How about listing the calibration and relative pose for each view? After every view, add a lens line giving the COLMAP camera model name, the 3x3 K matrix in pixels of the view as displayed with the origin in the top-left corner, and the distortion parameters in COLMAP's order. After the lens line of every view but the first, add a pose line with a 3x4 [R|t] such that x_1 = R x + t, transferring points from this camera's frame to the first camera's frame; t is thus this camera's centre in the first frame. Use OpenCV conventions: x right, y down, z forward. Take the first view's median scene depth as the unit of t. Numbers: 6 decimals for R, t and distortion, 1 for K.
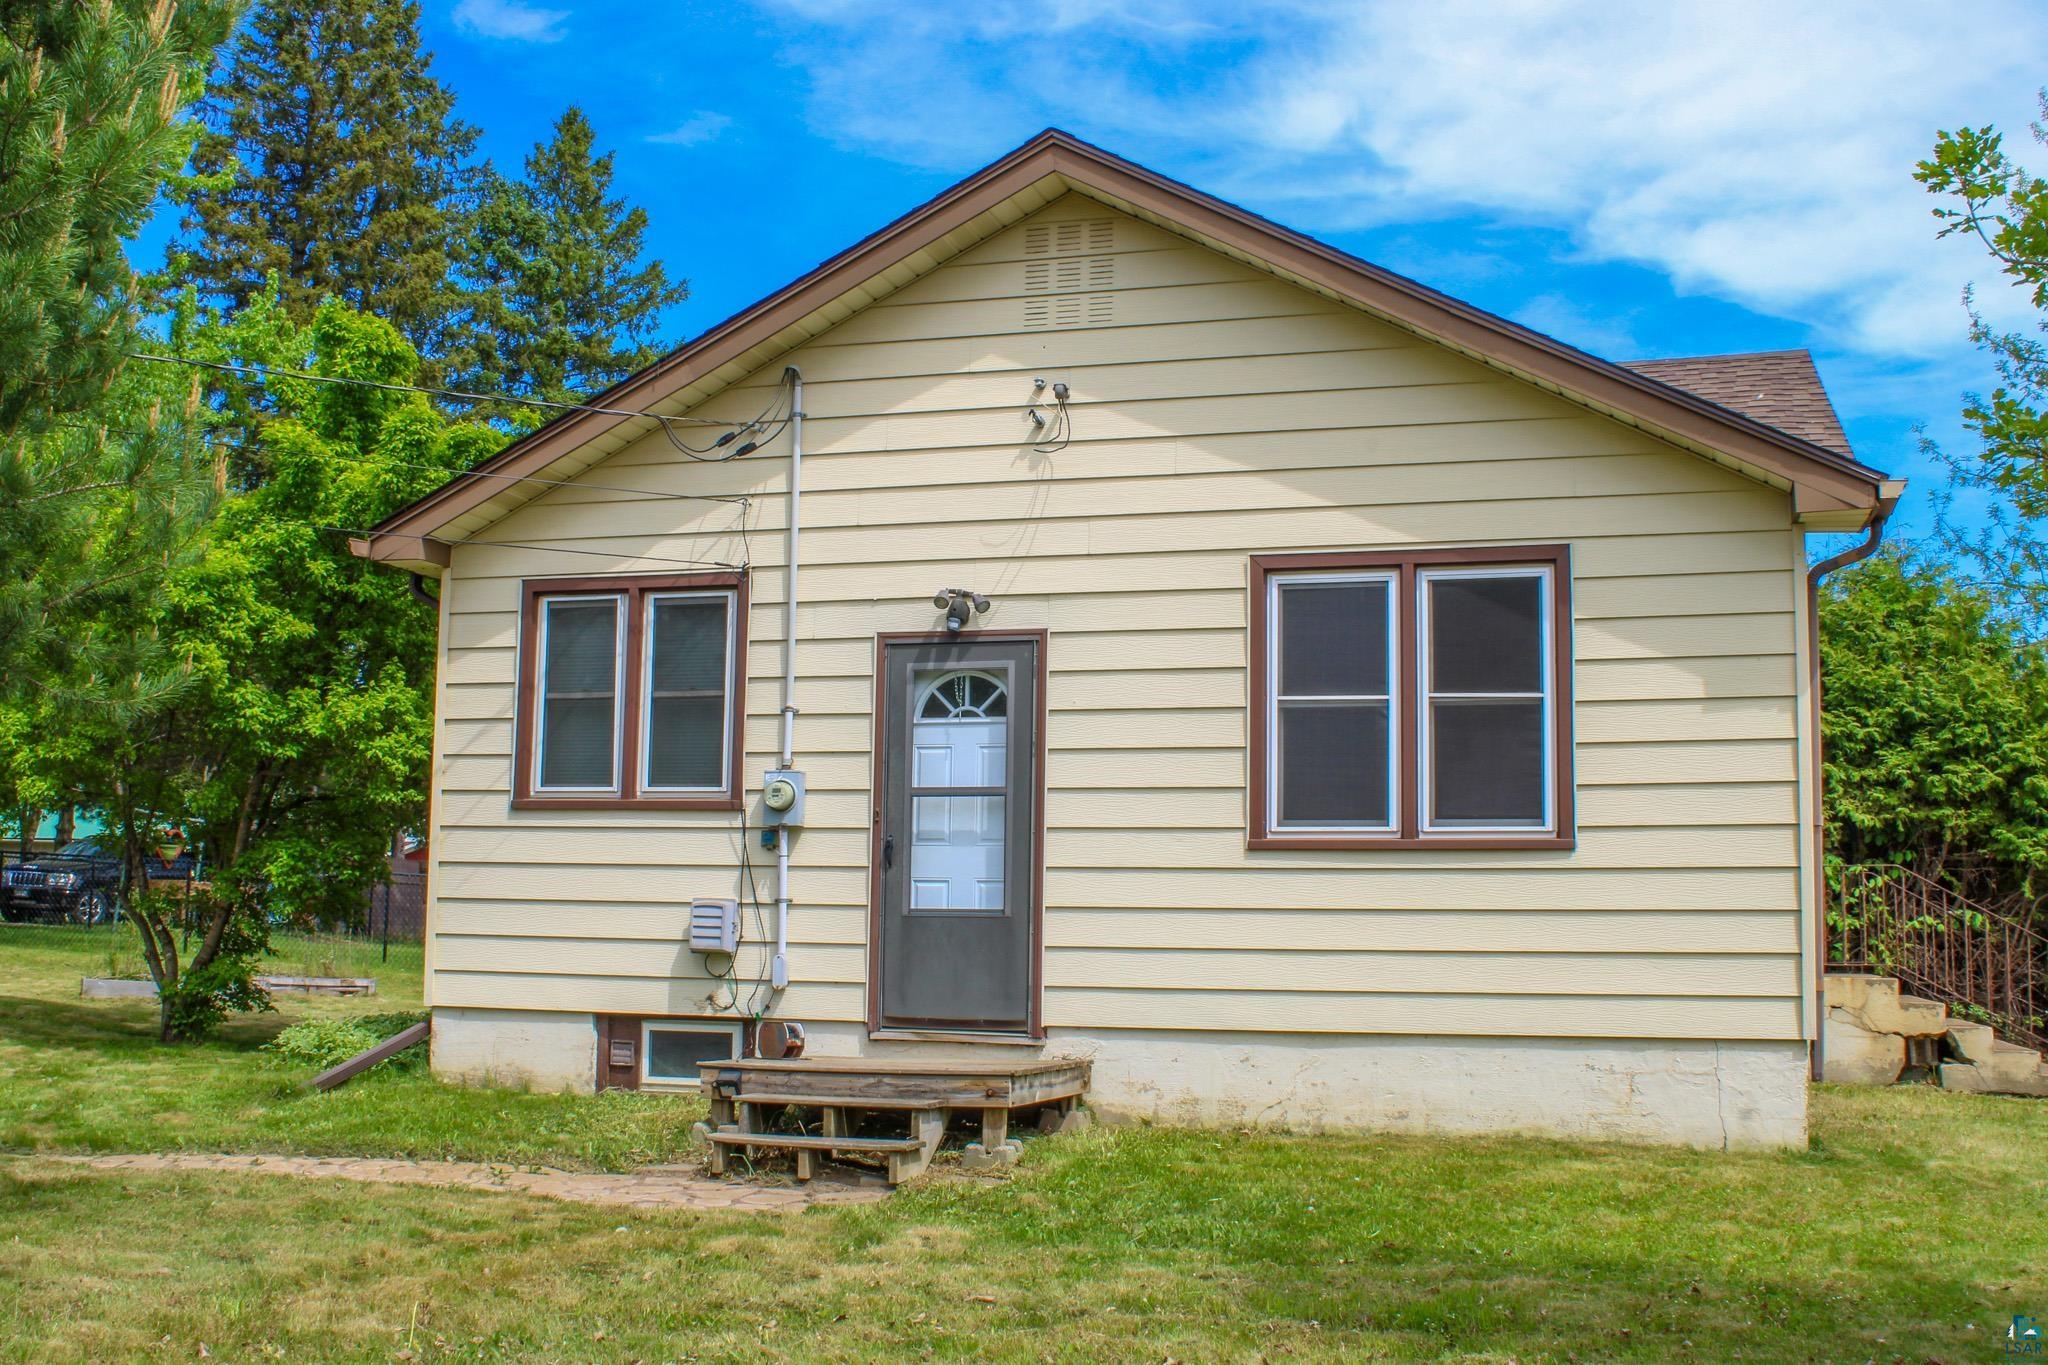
lens RADIAL K [[2136.3, 0, 1024.0], [0, 2136.3, 682.5], [0, 0, 1]] dist [-0.178963, 0.514812]
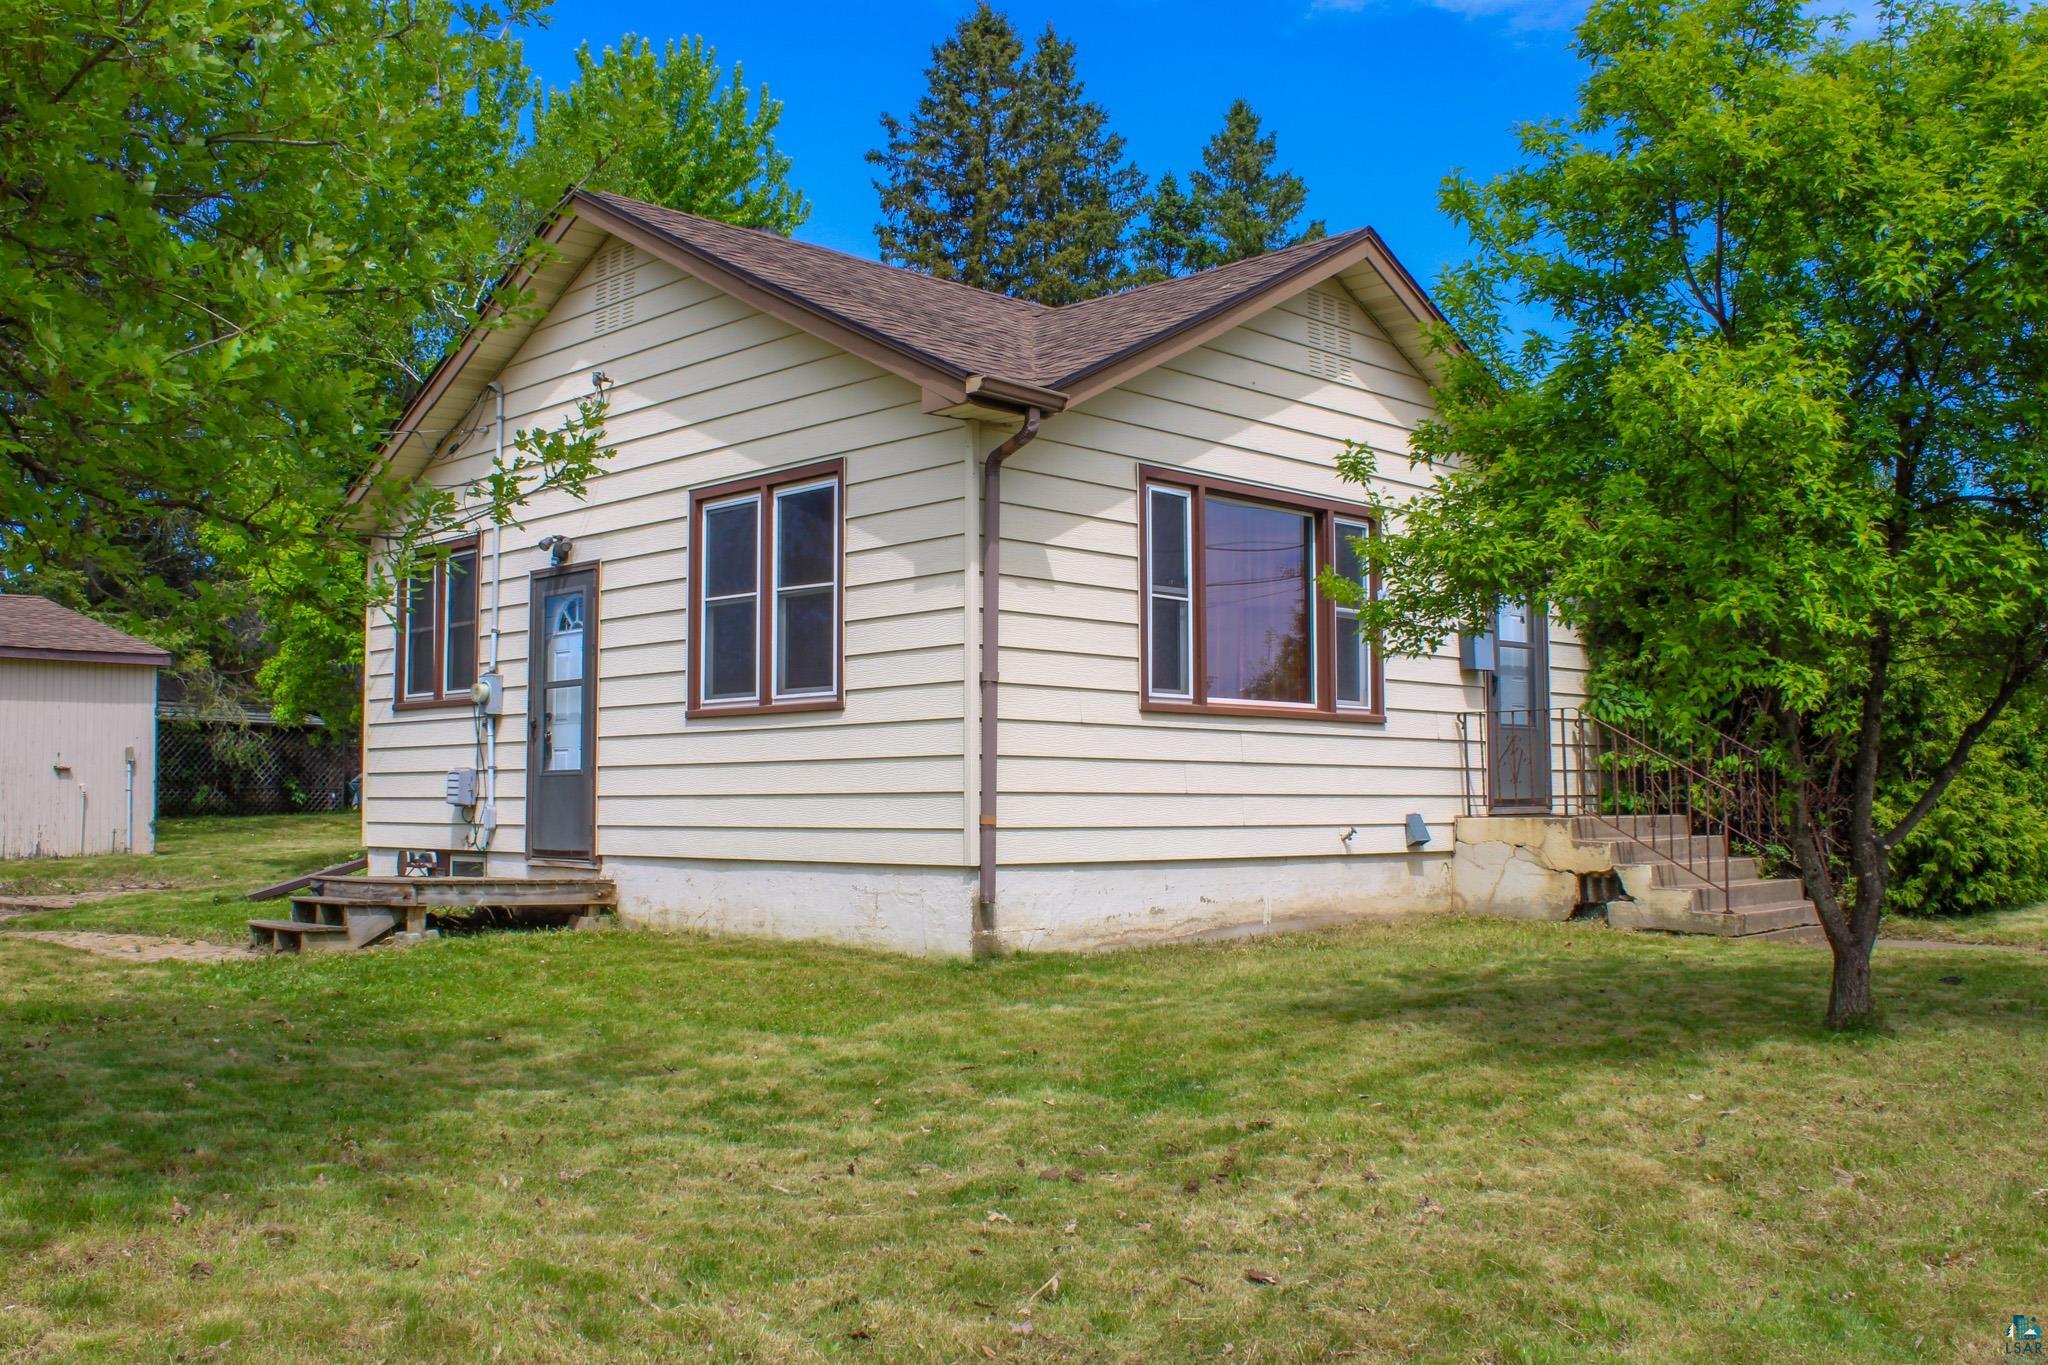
lens RADIAL K [[1906.7, 0, 1024.0], [0, 1906.7, 682.5], [0, 0, 1]] dist [-0.106193, -0.000072]
pose [[0.869739, -0.048743, -0.491099, 0.813806], [0.072361, 0.996951, 0.029201, 0.035876], [0.488178, -0.060934, 0.870614, 0.089649]]
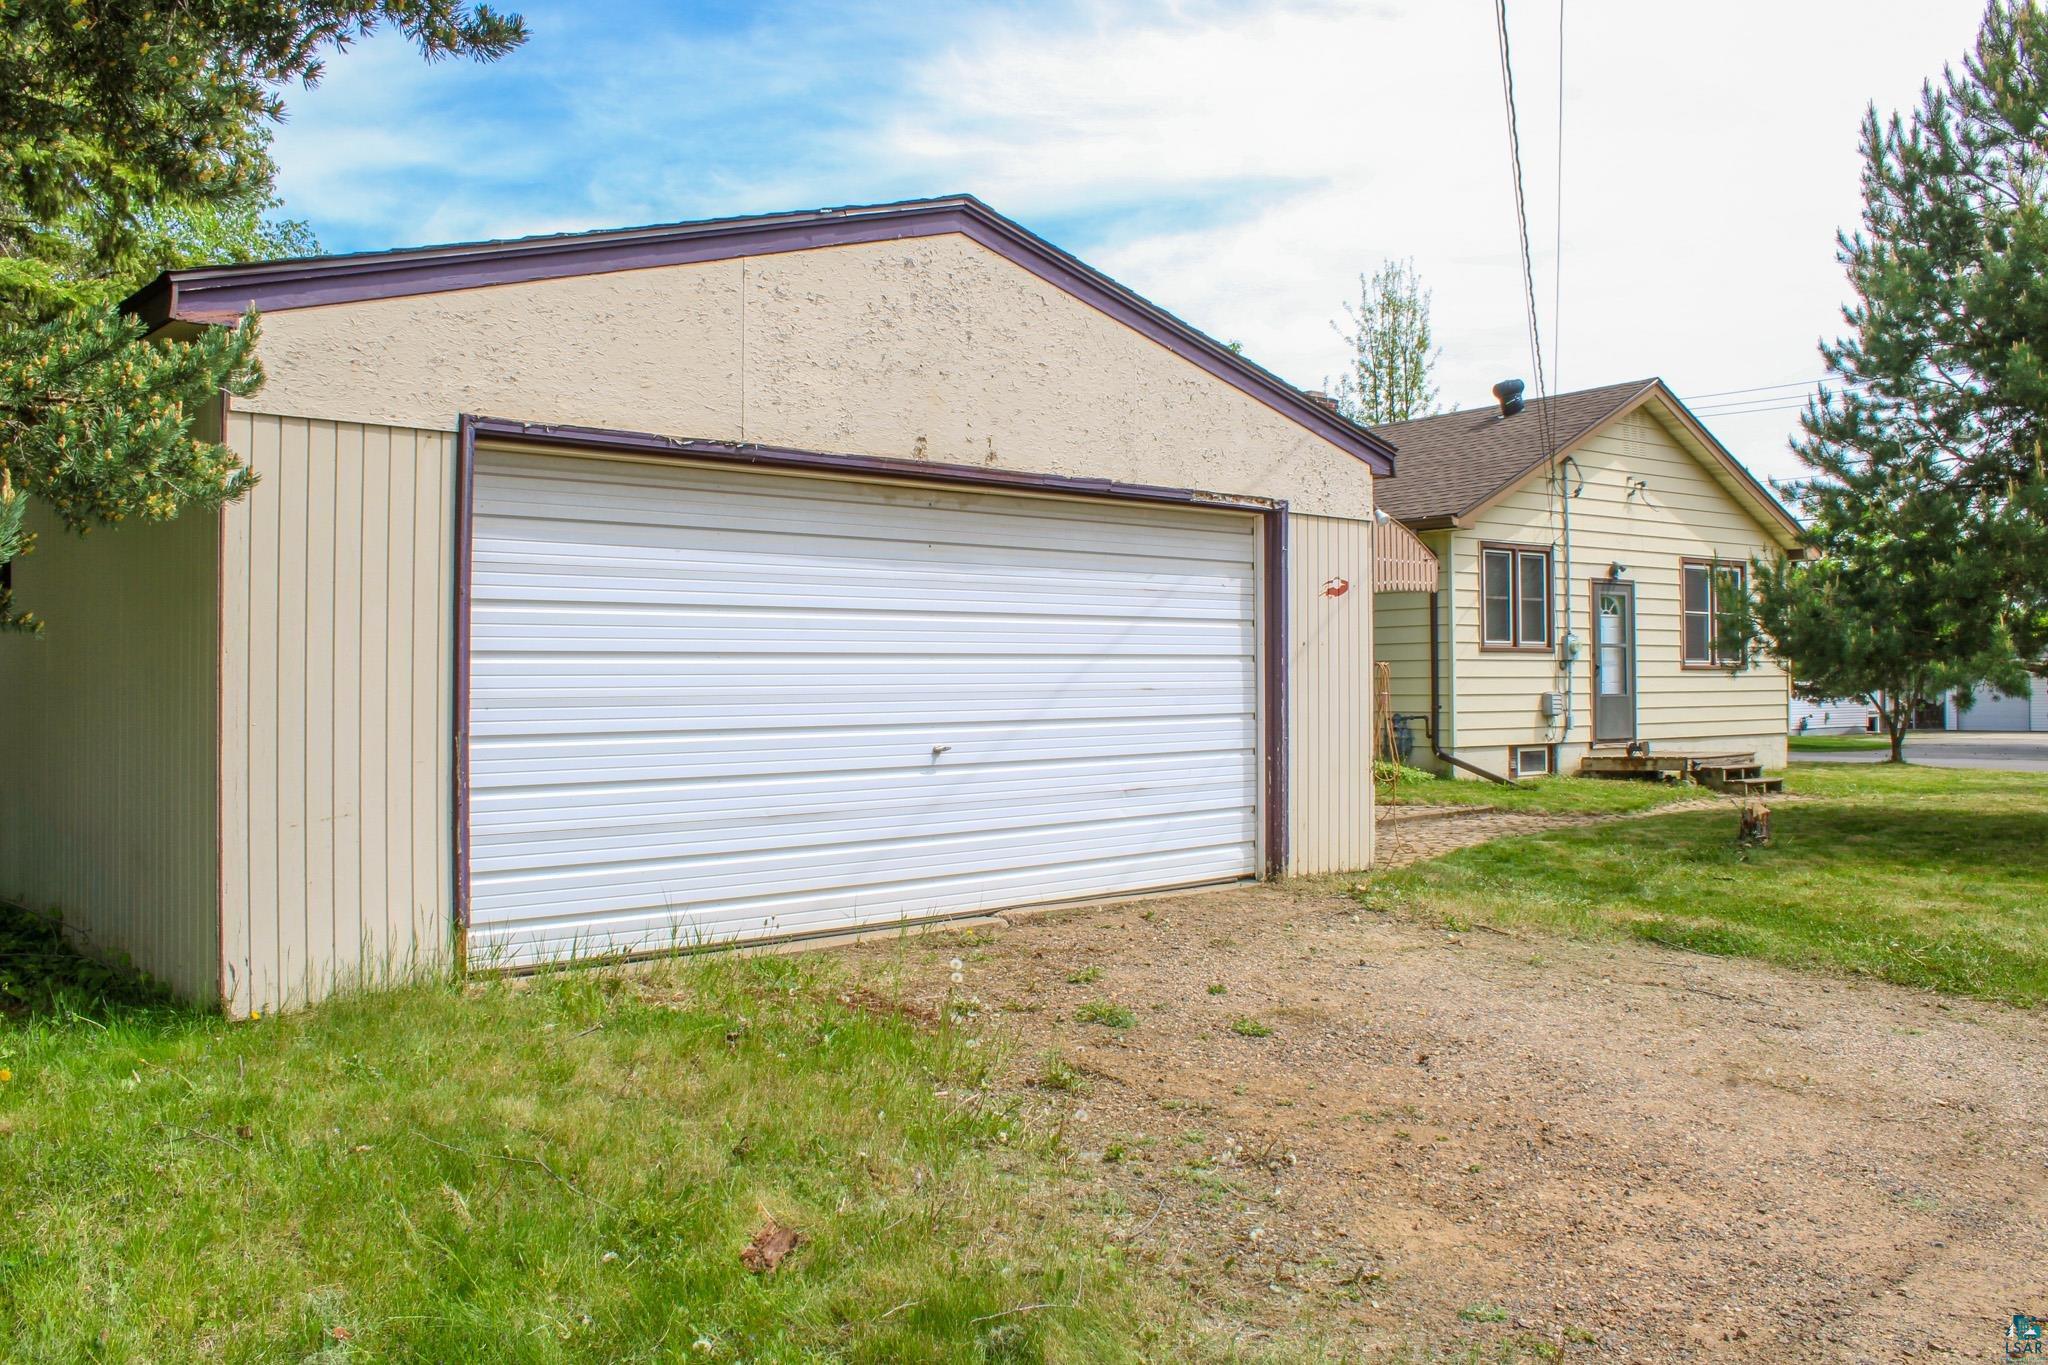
lens RADIAL K [[1763.2, 0, 1022.9], [0, 1763.2, 651.6], [0, 0, 1]] dist [-0.177851, 0.162329]
pose [[0.628528, -0.002433, 0.777783, -1.977790], [-0.080733, 0.994389, 0.068352, -0.022438], [-0.773585, -0.105754, 0.624806, 0.285986]]
